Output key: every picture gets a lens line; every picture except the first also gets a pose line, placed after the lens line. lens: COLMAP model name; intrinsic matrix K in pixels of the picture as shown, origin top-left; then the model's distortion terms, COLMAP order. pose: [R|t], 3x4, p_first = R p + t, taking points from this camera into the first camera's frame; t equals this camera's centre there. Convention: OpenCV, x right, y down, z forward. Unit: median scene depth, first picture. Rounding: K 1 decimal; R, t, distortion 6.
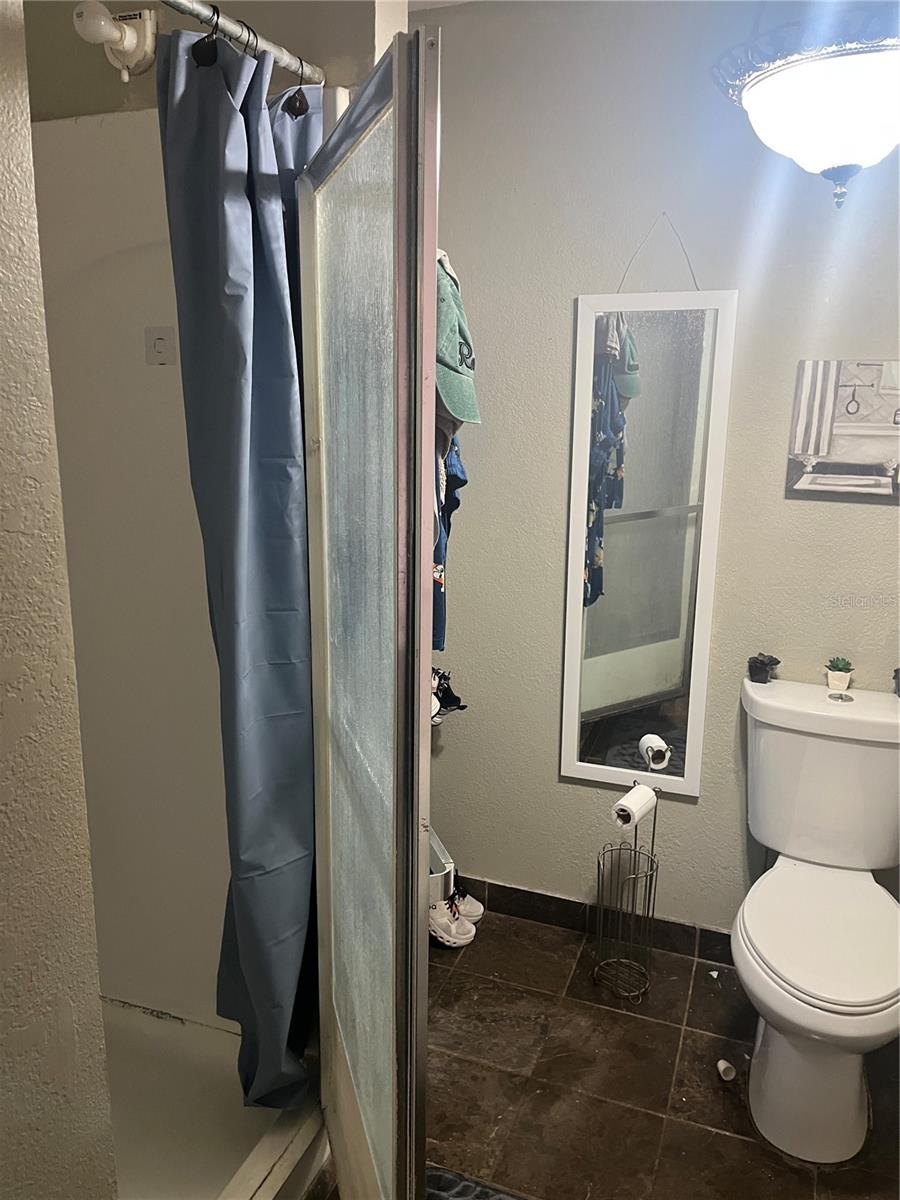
lens RADIAL K [[916.0, 0, 448.8], [0, 916.0, 601.5], [0, 0, 1]] dist [0.030917, -0.017497]
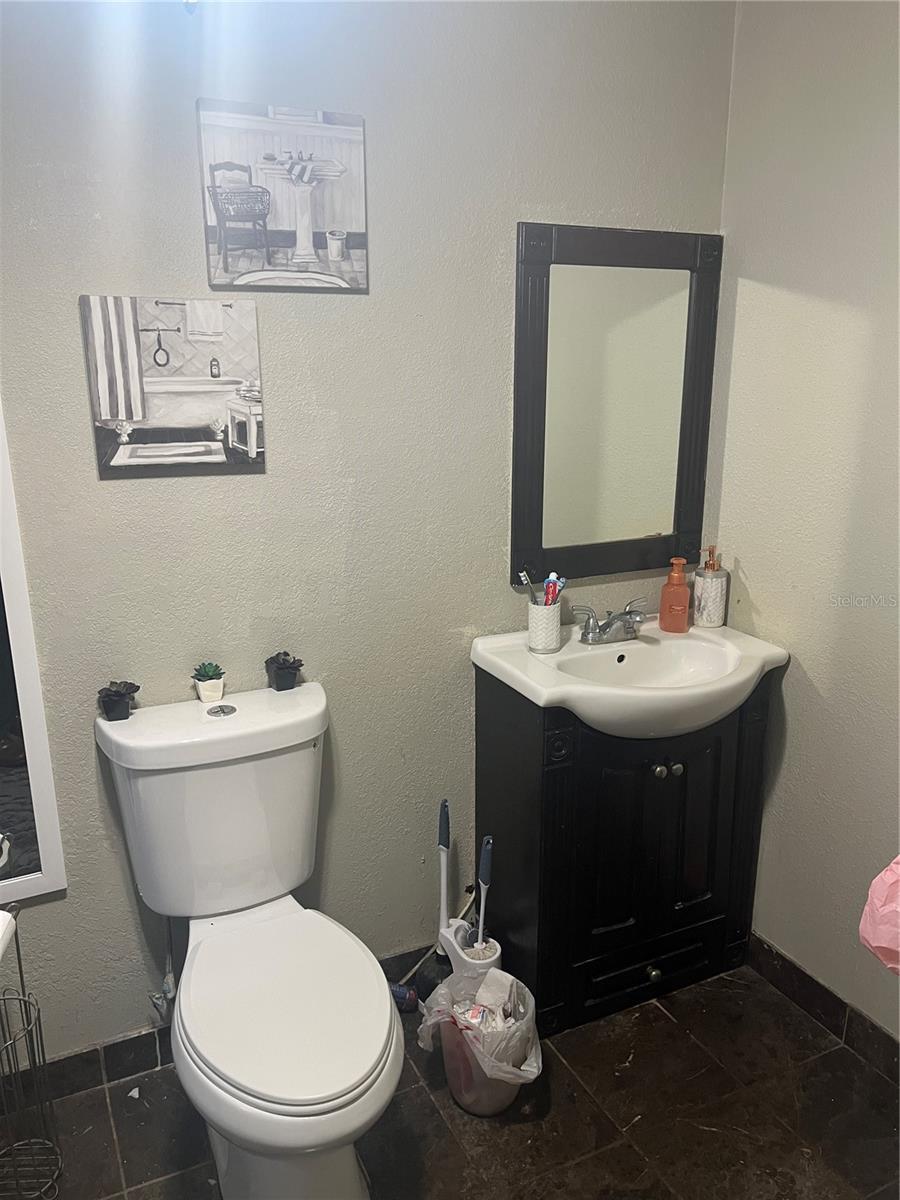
lens RADIAL K [[916.0, 0, 448.7], [0, 916.0, 600.4], [0, 0, 1]] dist [0.030917, -0.017497]
pose [[0.678250, -0.205672, 0.705462, 0.001481], [0.172260, 0.977782, 0.119450, -0.056168], [-0.714356, 0.040506, 0.698610, 0.268672]]
